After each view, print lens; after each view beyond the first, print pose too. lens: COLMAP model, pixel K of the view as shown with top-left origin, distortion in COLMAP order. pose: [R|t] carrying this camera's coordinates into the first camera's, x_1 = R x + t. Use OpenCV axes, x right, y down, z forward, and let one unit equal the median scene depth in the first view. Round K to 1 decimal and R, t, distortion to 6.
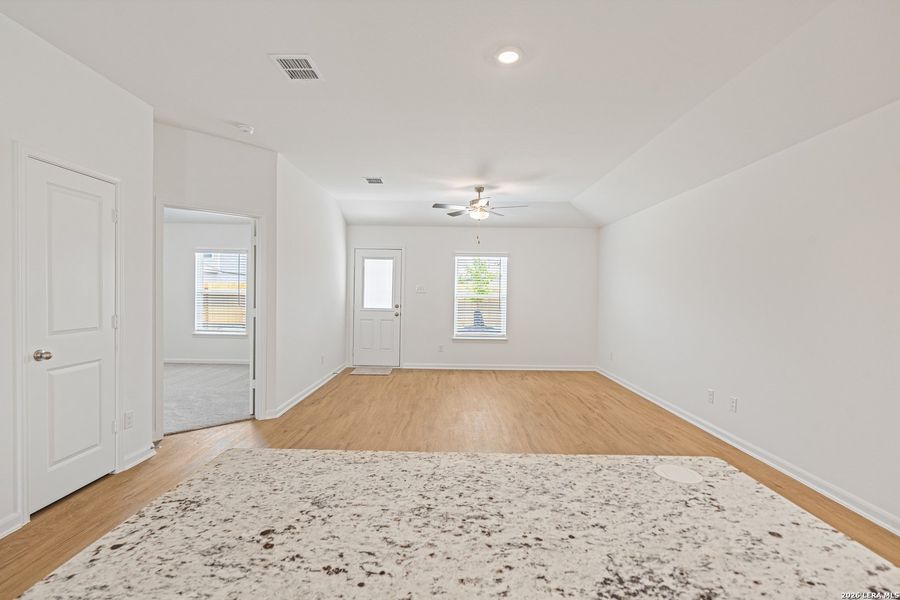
lens RADIAL K [[417.9, 0, 450.0], [0, 417.9, 300.0], [0, 0, 1]] dist [-0.001202, 0.000651]
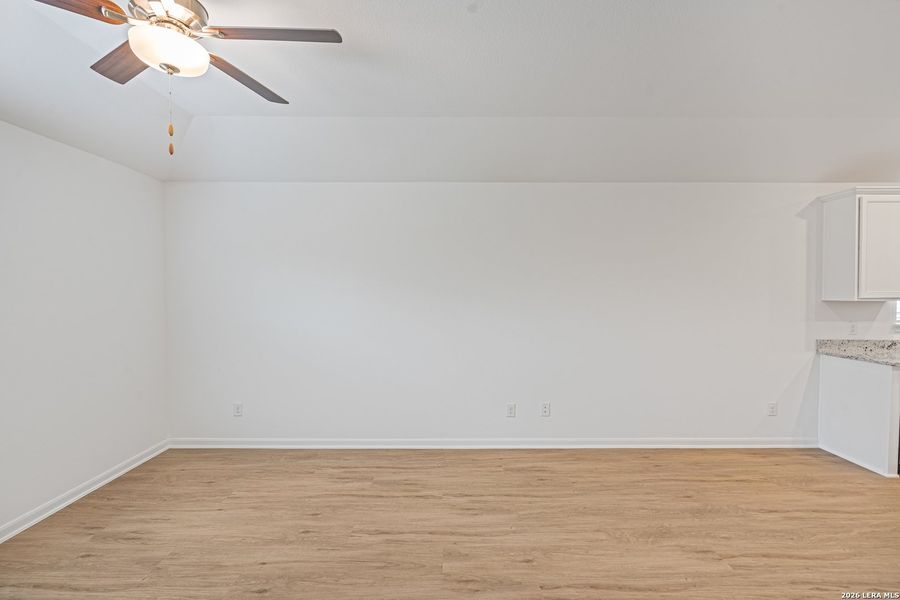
lens RADIAL K [[410.3, 0, 446.9], [0, 410.3, 301.1], [0, 0, 1]] dist [-0.002345, -0.000048]
pose [[-0.004700, -0.035634, 0.999354, -0.207172], [0.017561, 0.999208, 0.035711, -0.037644], [-0.999835, 0.017717, -0.004070, 0.779443]]
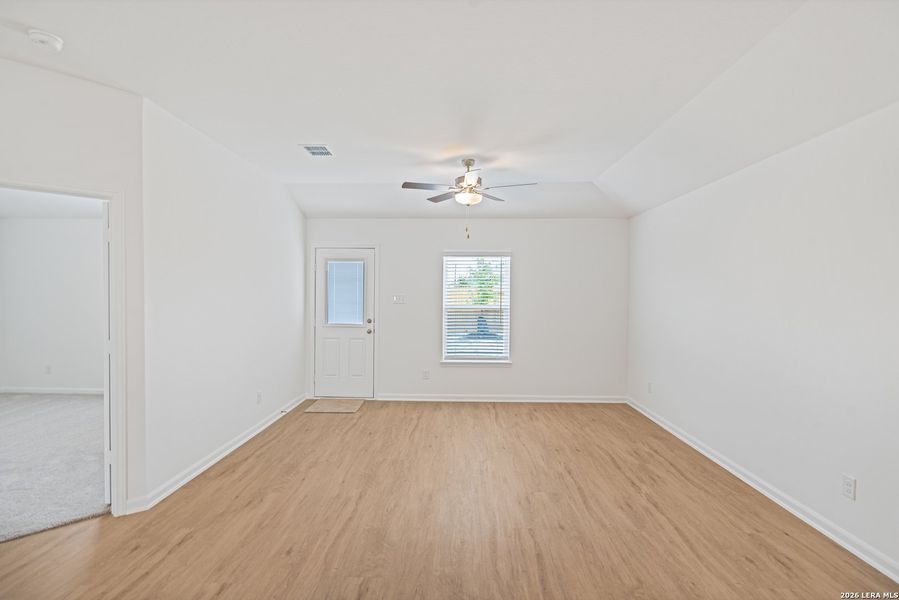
lens RADIAL K [[417.4, 0, 449.5], [0, 417.4, 300.0], [0, 0, 1]] dist [-0.001202, 0.000651]
pose [[0.999728, -0.008050, -0.021907, 0.049319], [0.008002, 0.999965, -0.002265, -0.025877], [0.021925, 0.002089, 0.999757, 0.268405]]
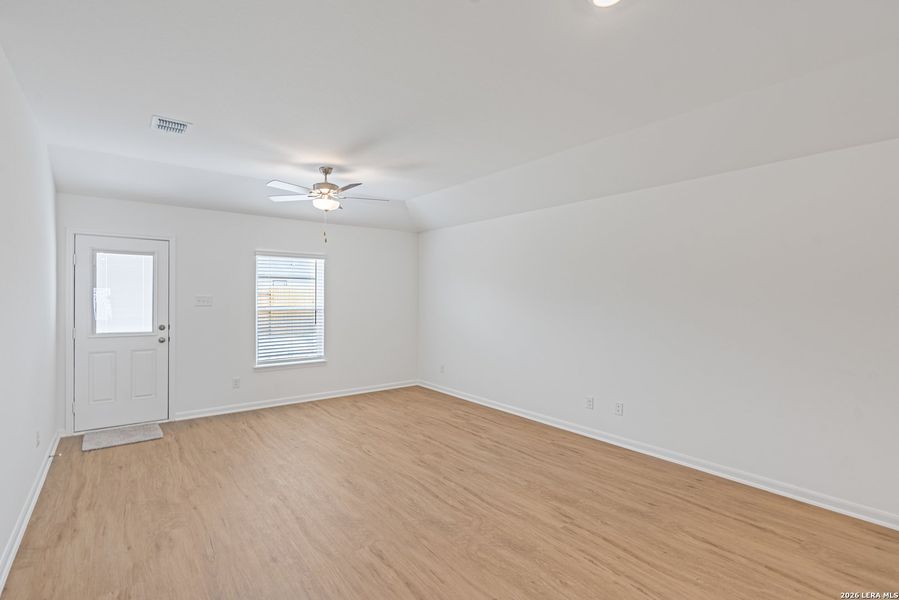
lens RADIAL K [[425.6, 0, 445.9], [0, 425.6, 299.7], [0, 0, 1]] dist [-0.000706, 0.000460]
pose [[0.787888, -0.014903, 0.615638, -0.225310], [0.015812, 0.999867, 0.003968, -0.029187], [-0.615615, 0.006608, 0.788019, 0.250159]]
